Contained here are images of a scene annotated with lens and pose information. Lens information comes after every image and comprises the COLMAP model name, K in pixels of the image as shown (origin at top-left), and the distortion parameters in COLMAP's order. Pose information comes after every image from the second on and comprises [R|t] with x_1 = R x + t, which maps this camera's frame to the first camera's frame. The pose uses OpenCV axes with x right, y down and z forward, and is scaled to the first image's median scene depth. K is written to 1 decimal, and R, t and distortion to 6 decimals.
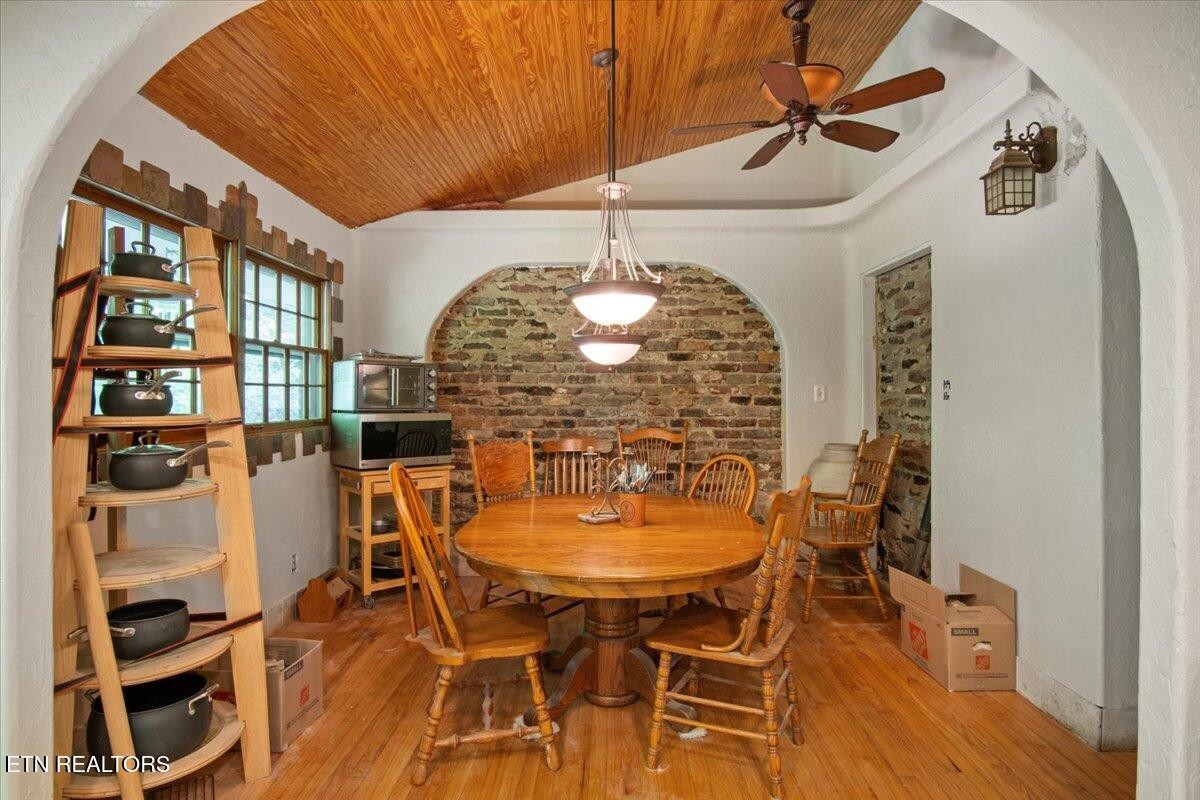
lens RADIAL K [[650.7, 0, 609.7], [0, 650.7, 392.6], [0, 0, 1]] dist [-0.003141, -0.002974]
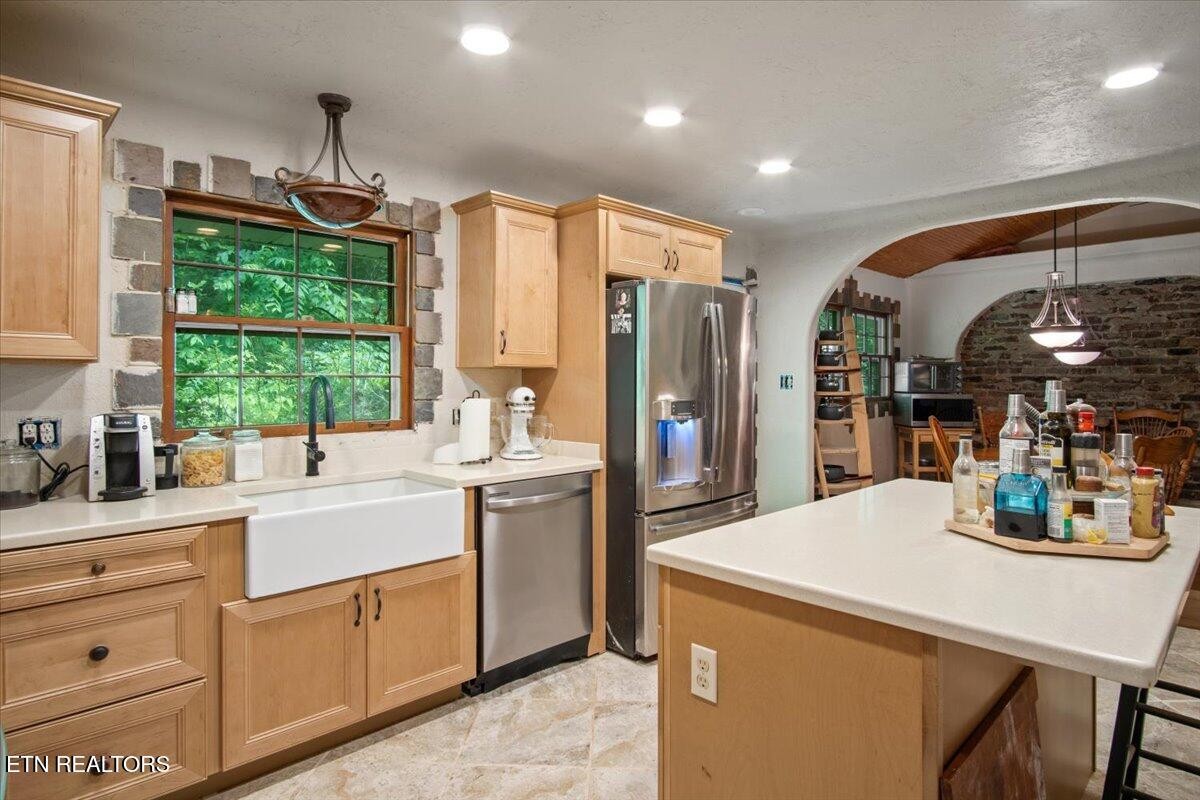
lens RADIAL K [[650.7, 0, 606.7], [0, 650.7, 377.6], [0, 0, 1]] dist [-0.003141, -0.002974]
pose [[0.700528, -0.001094, -0.713625, 0.221950], [0.003422, 0.999992, 0.001826, -0.012451], [0.713617, -0.003721, 0.700526, -0.624024]]
